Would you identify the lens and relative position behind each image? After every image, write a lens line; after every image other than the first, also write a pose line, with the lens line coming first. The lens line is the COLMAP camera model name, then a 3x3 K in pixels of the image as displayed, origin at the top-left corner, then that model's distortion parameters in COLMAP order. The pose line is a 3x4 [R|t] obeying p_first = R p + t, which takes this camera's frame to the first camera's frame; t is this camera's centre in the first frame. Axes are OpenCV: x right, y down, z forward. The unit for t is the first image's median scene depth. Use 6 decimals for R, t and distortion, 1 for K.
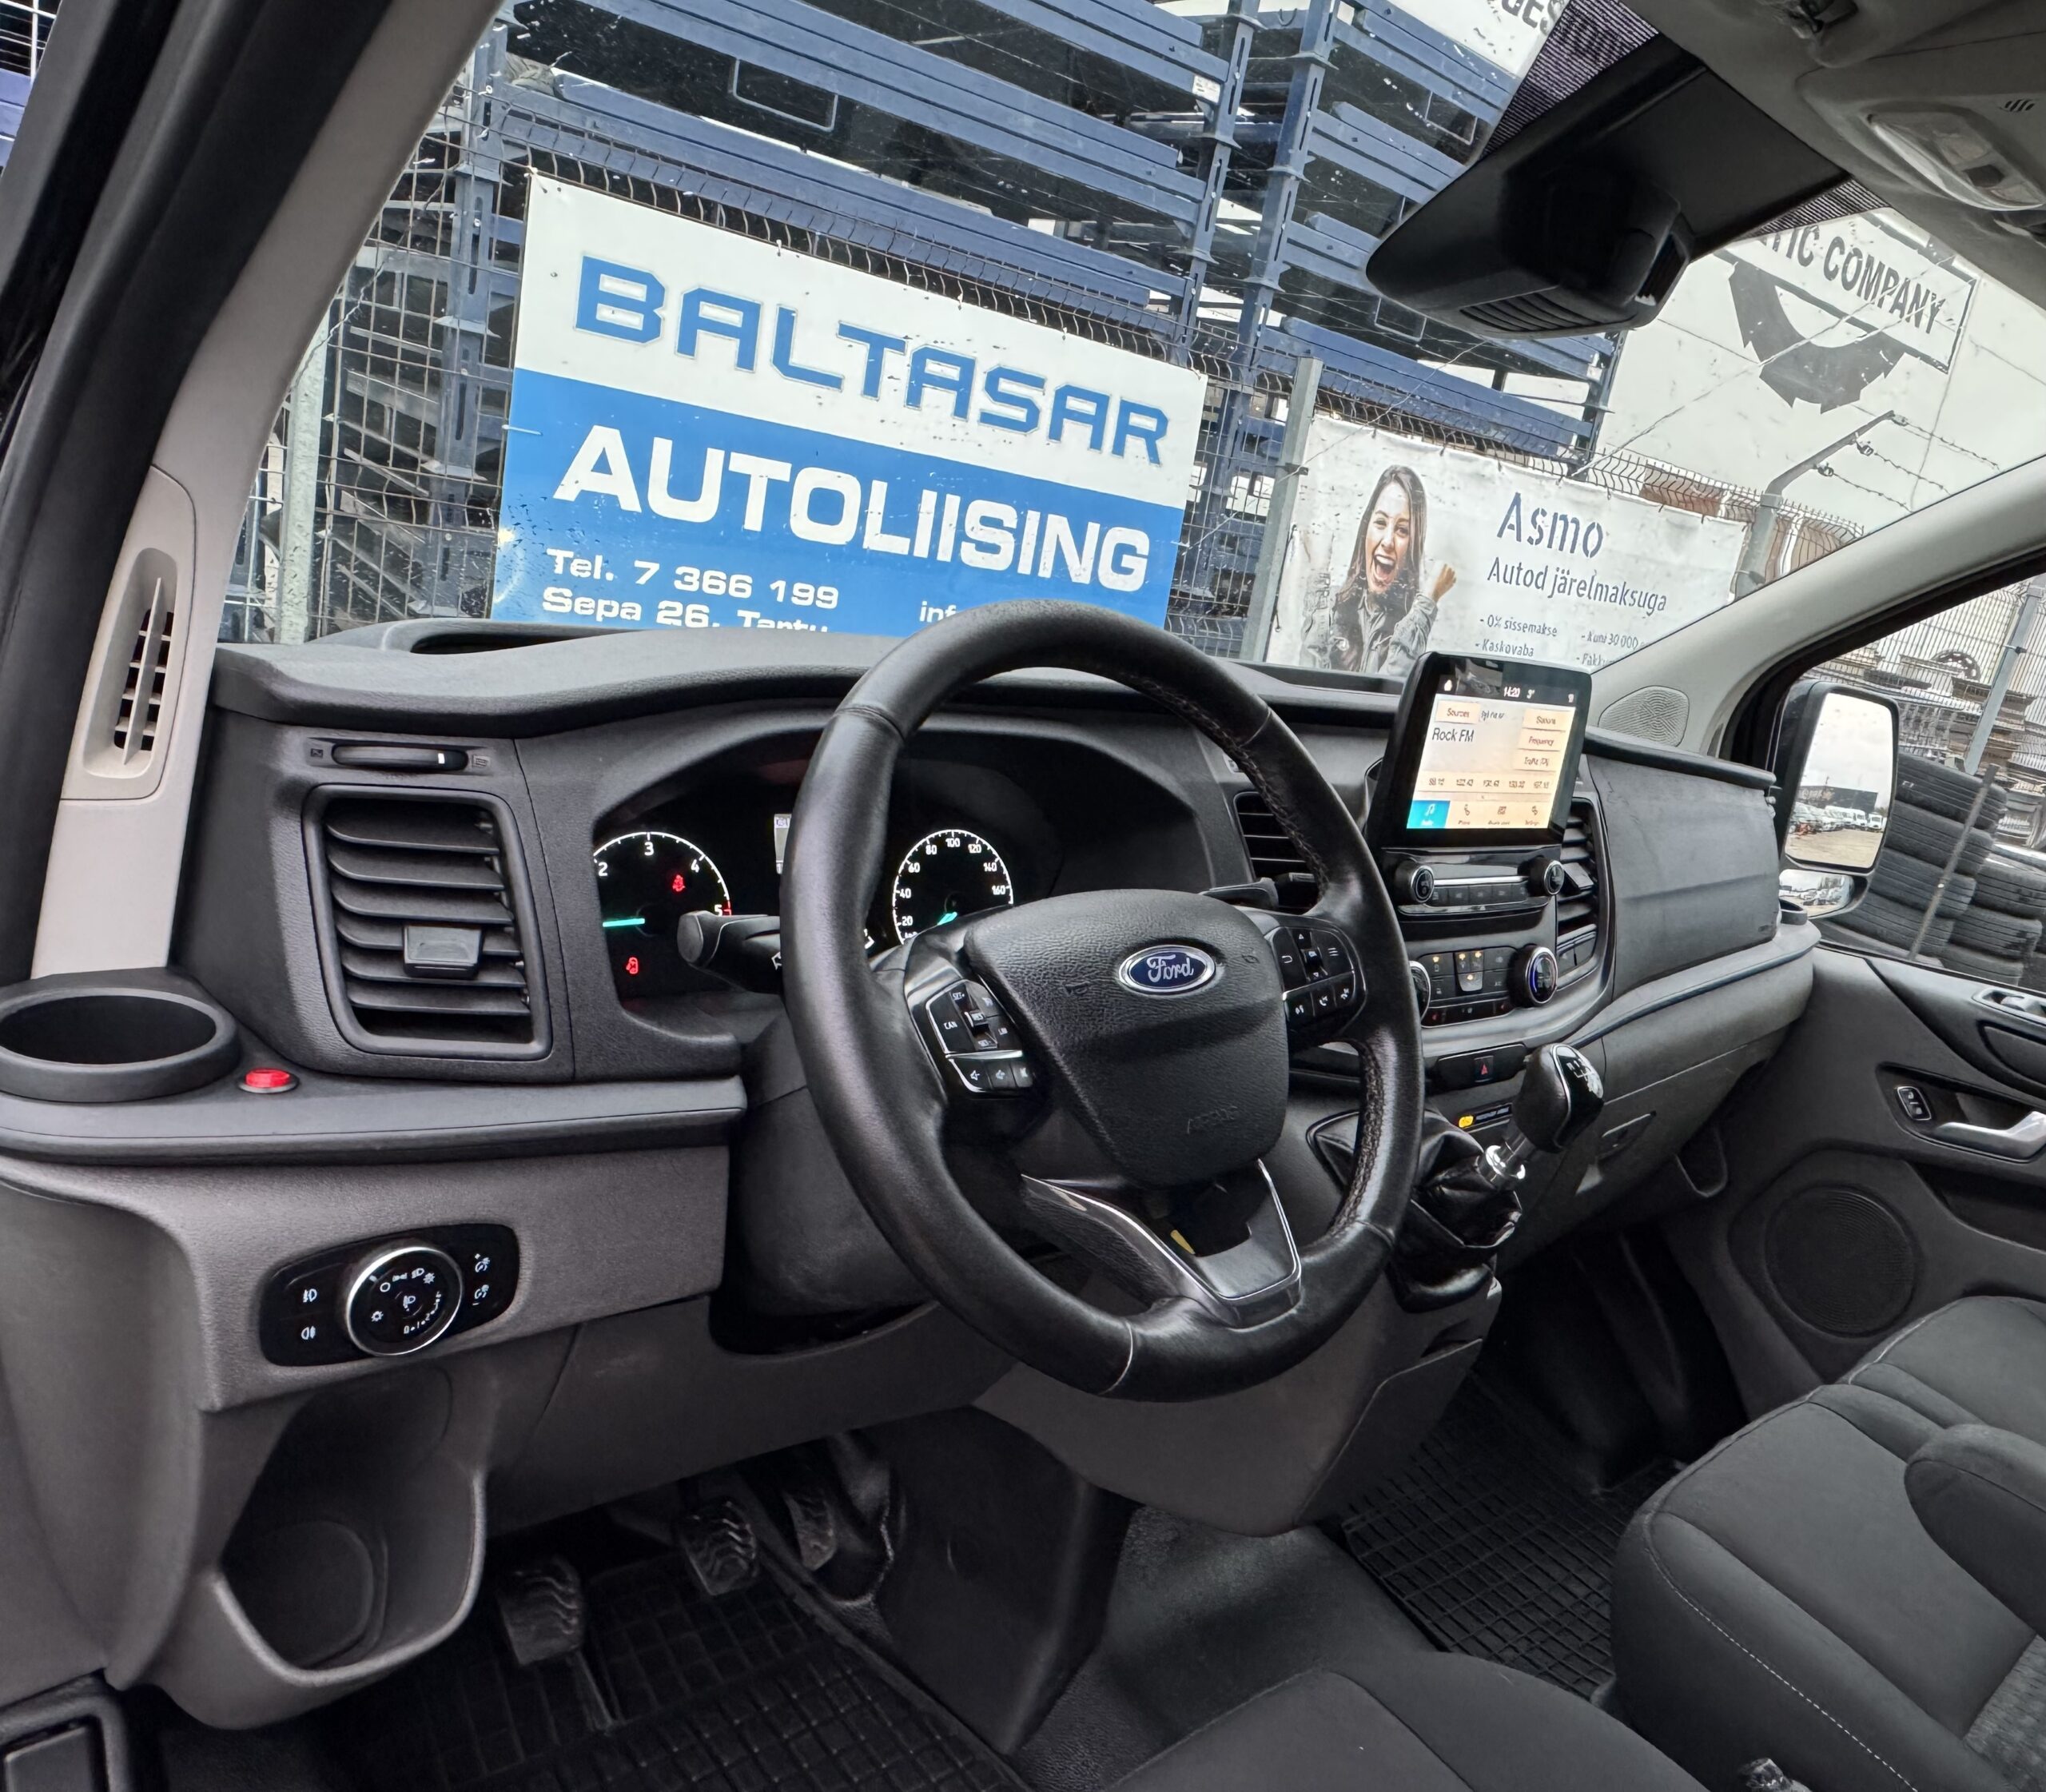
lens RADIAL K [[1551.6, 0, 1023.0], [0, 1551.6, 896.0], [0, 0, 1]] dist [-0.000411, -0.000315]
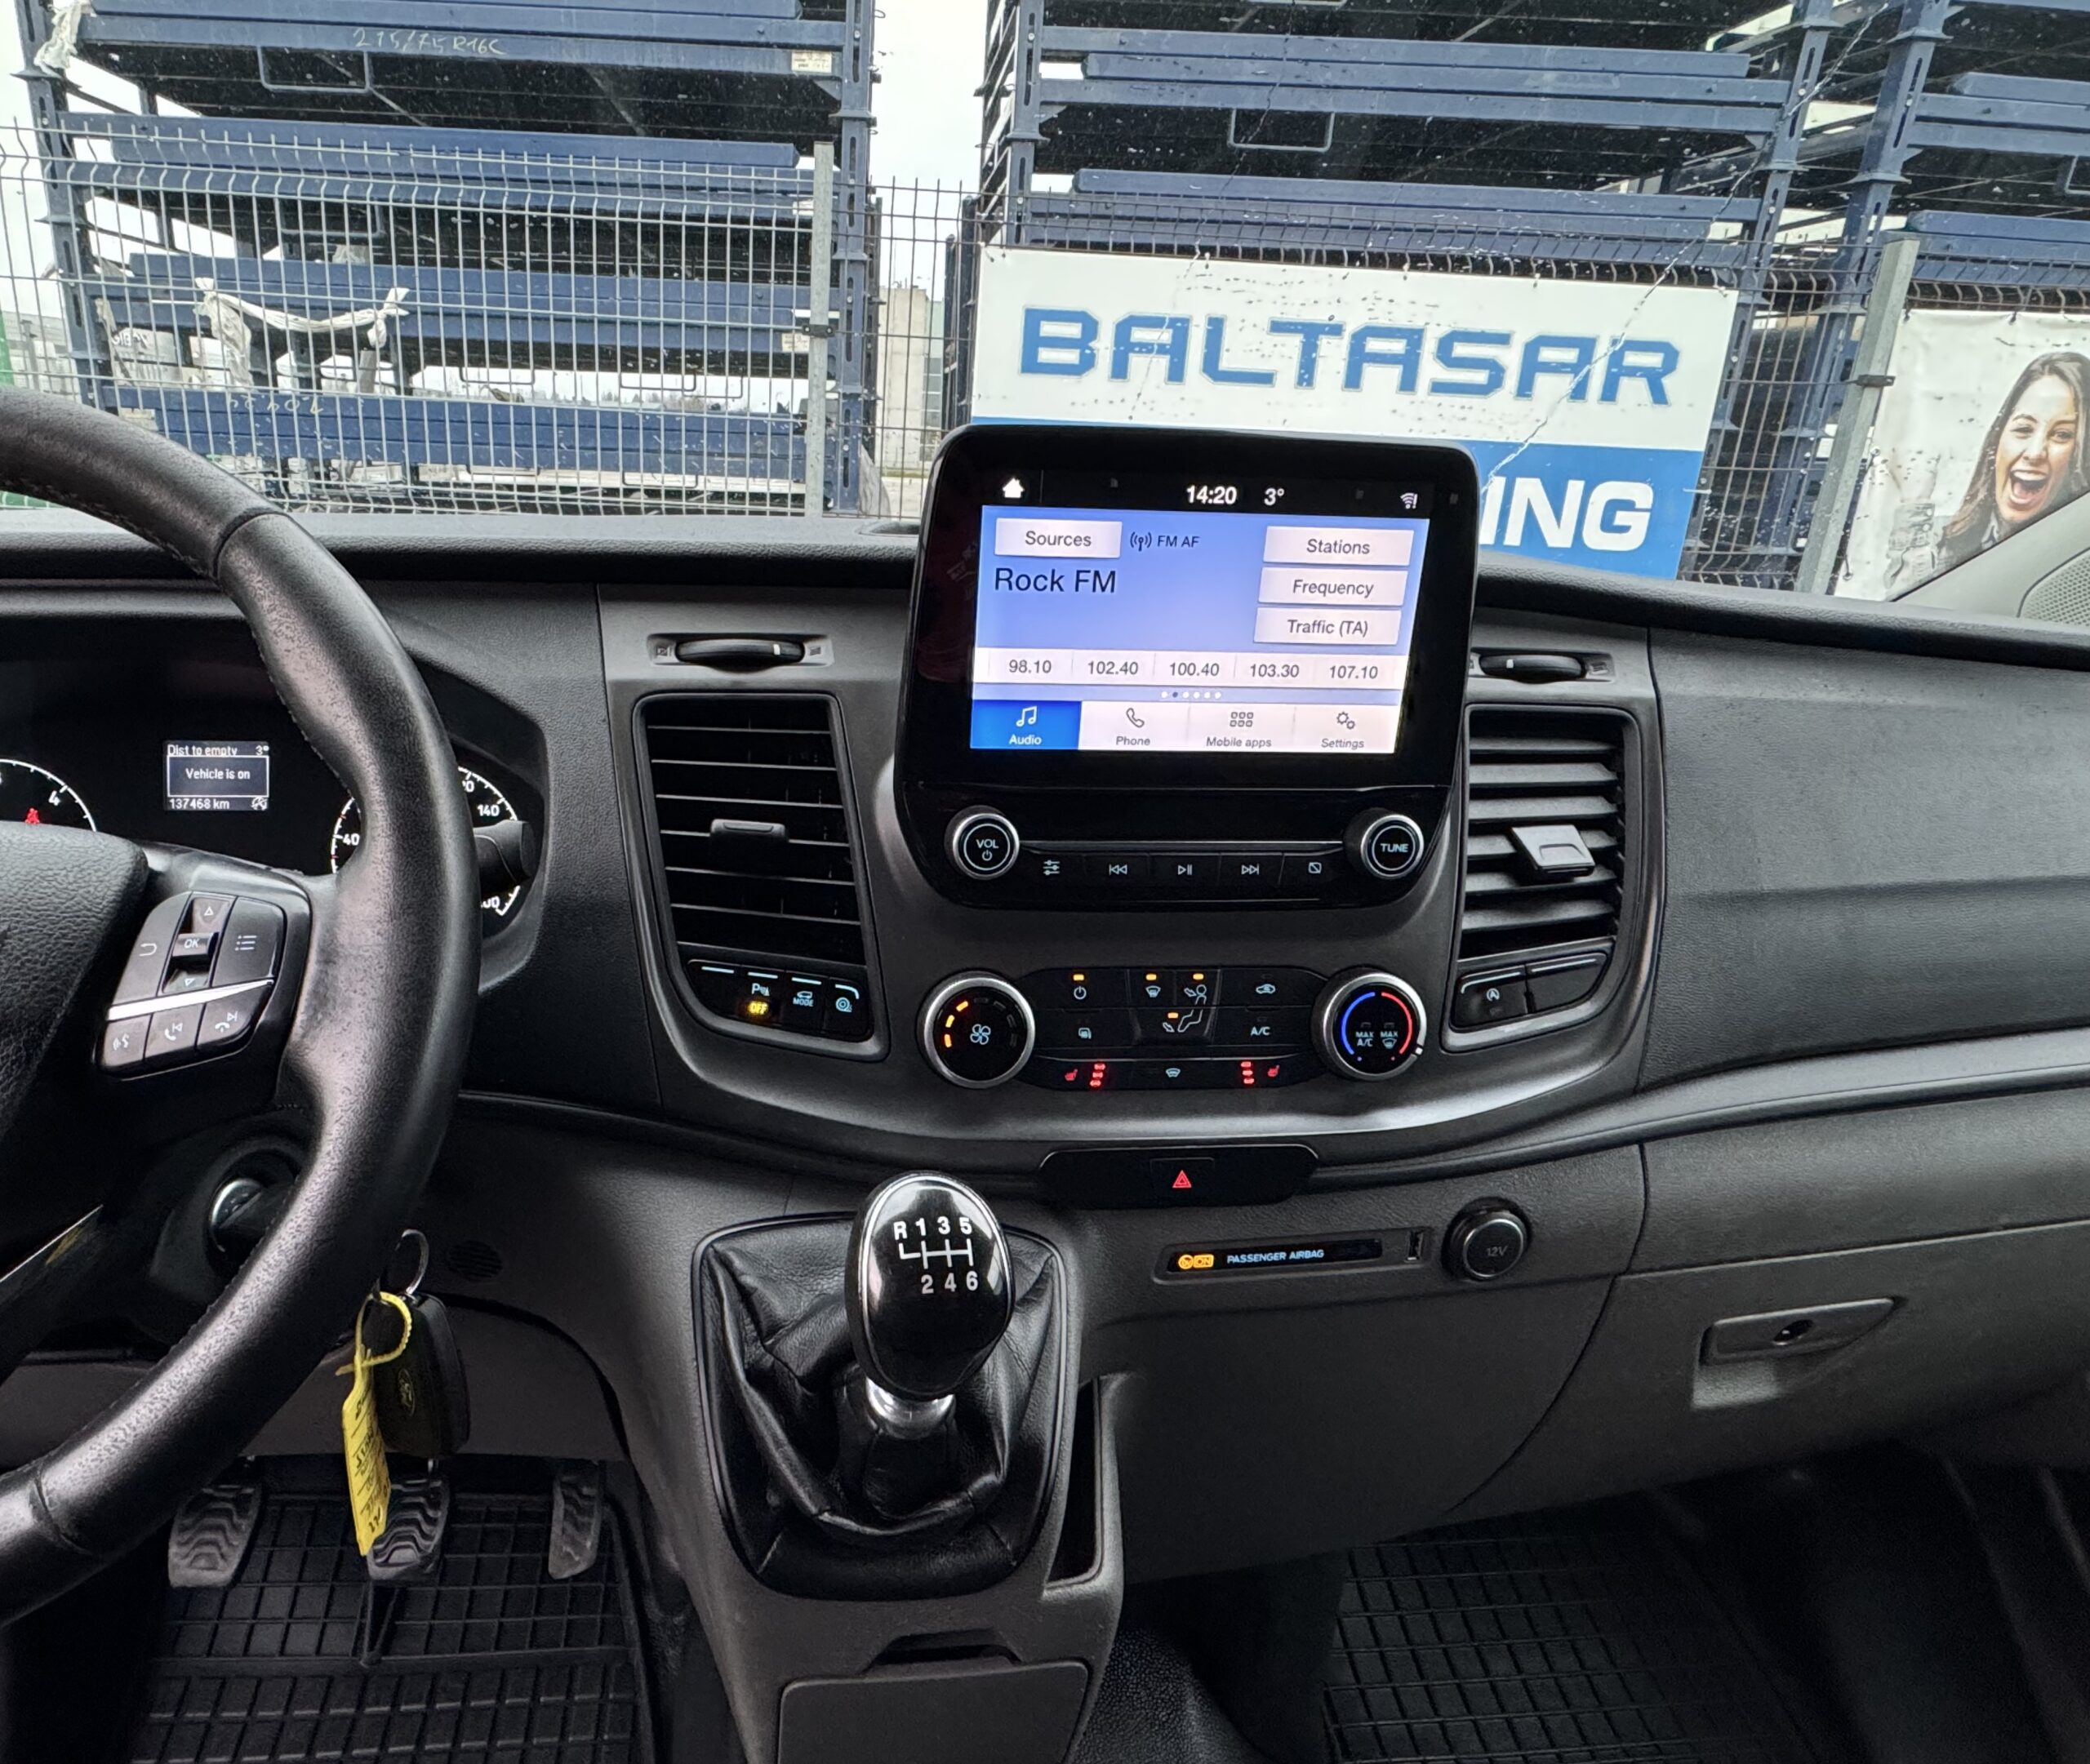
lens RADIAL K [[1163.2, 0, 1045.0], [0, 1163.2, 882.0], [0, 0, 1]] dist [-0.002811, 0.001528]
pose [[0.811621, 0.036867, -0.583020, 0.200997], [-0.034650, 0.999288, 0.014953, -0.000417], [0.583156, 0.008065, 0.812320, 0.252559]]
